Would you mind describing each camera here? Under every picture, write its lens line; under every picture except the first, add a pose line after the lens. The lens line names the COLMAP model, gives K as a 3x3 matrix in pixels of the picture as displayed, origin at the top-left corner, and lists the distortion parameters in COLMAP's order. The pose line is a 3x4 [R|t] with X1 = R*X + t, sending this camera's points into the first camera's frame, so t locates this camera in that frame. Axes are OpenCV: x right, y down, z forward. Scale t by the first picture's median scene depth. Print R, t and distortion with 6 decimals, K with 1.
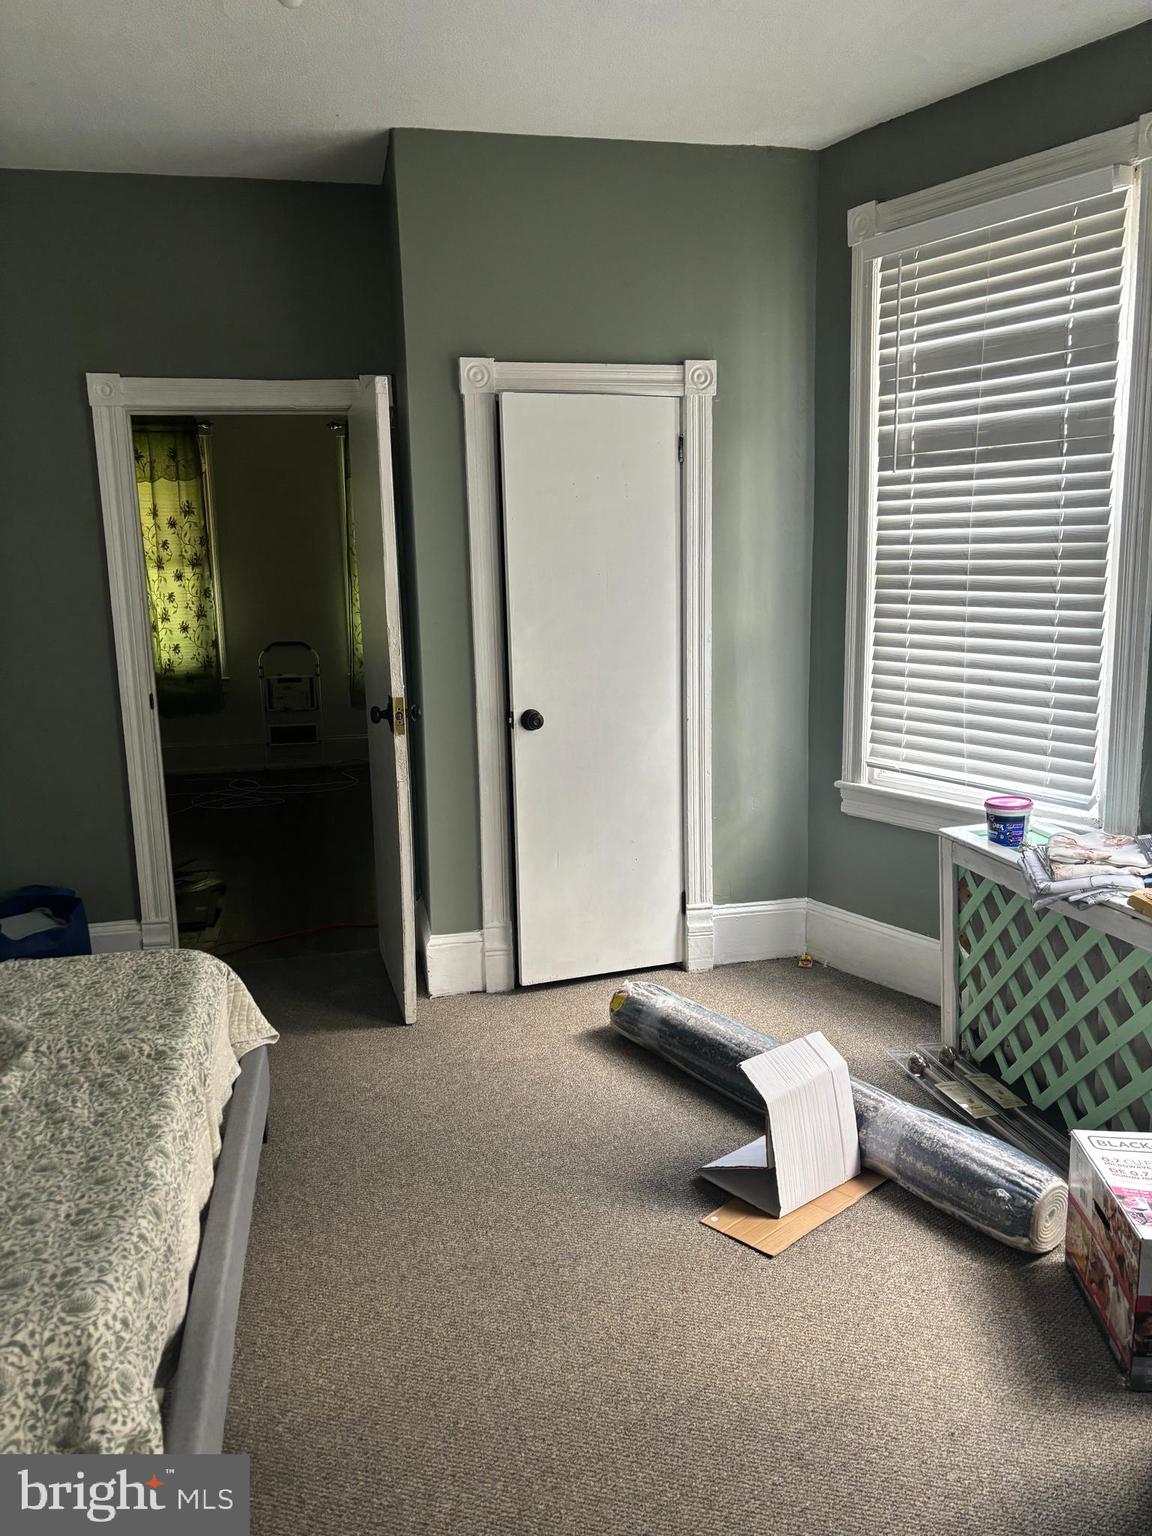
lens RADIAL K [[1157.7, 0, 581.0], [0, 1157.7, 762.4], [0, 0, 1]] dist [0.004163, -0.000468]
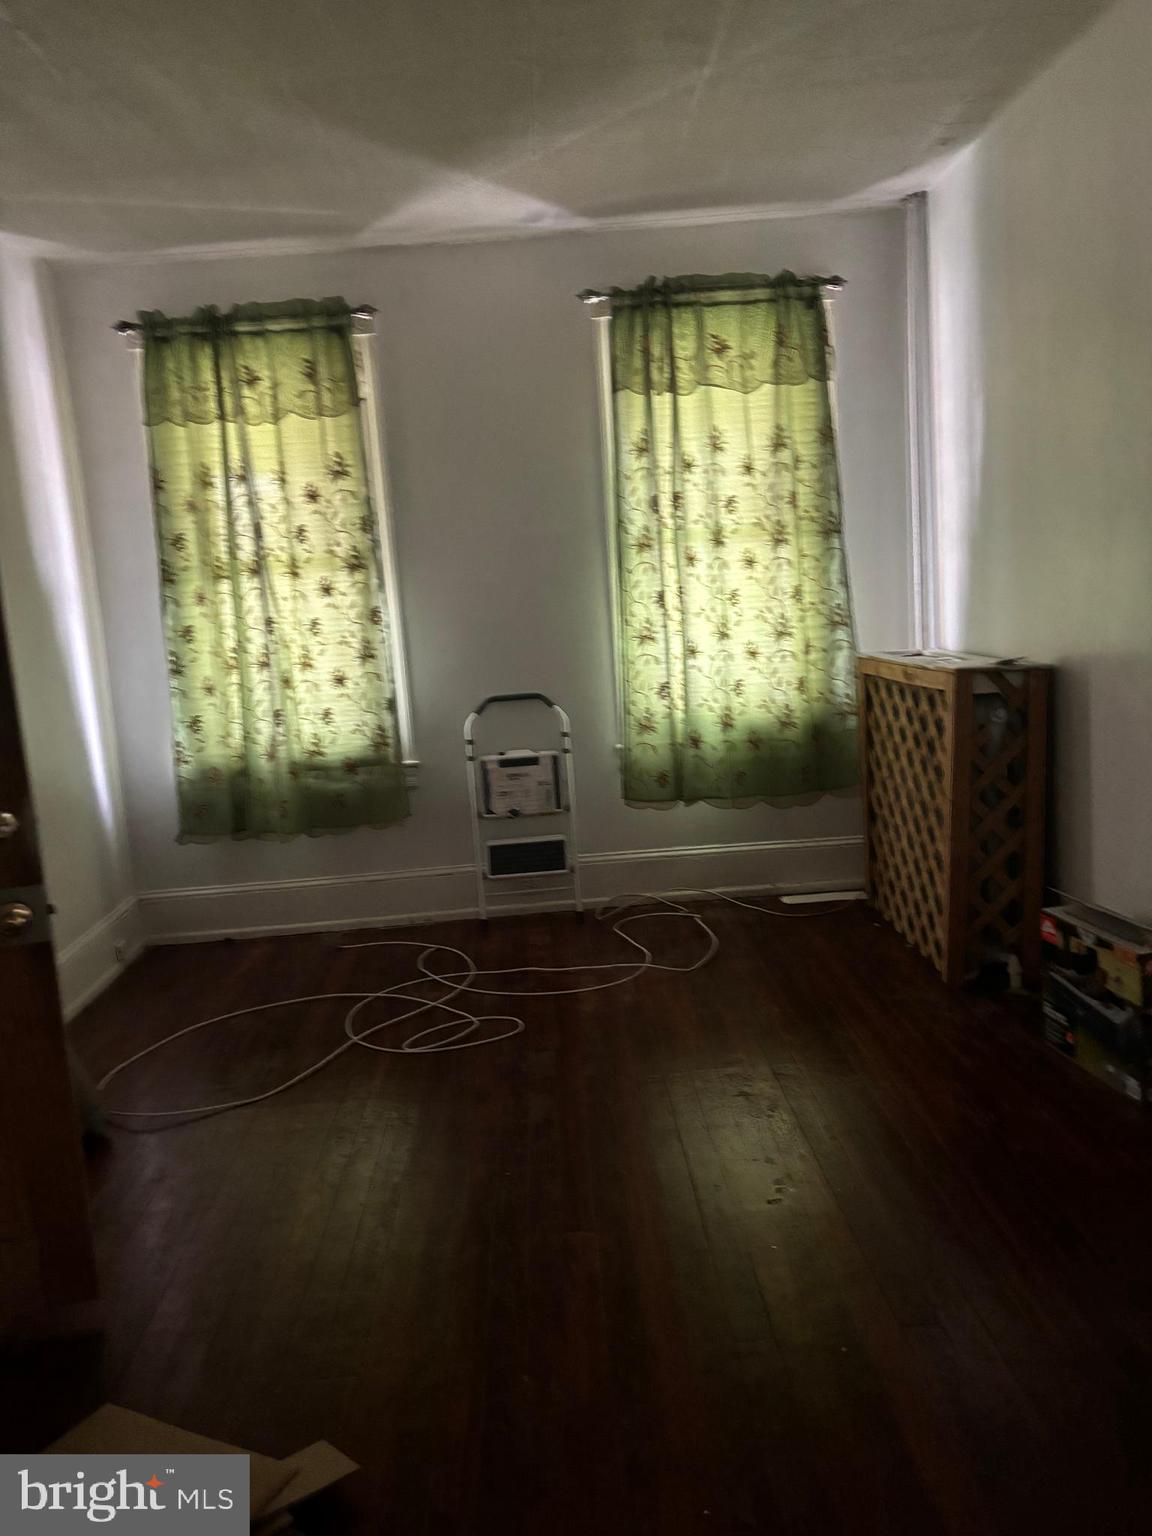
lens RADIAL K [[1157.7, 0, 575.4], [0, 1157.7, 772.4], [0, 0, 1]] dist [0.004163, -0.000468]
pose [[0.984083, -0.023978, -0.176085, -0.130209], [0.021636, 0.999650, -0.015207, -0.059863], [0.176388, 0.011156, 0.984257, 0.465669]]
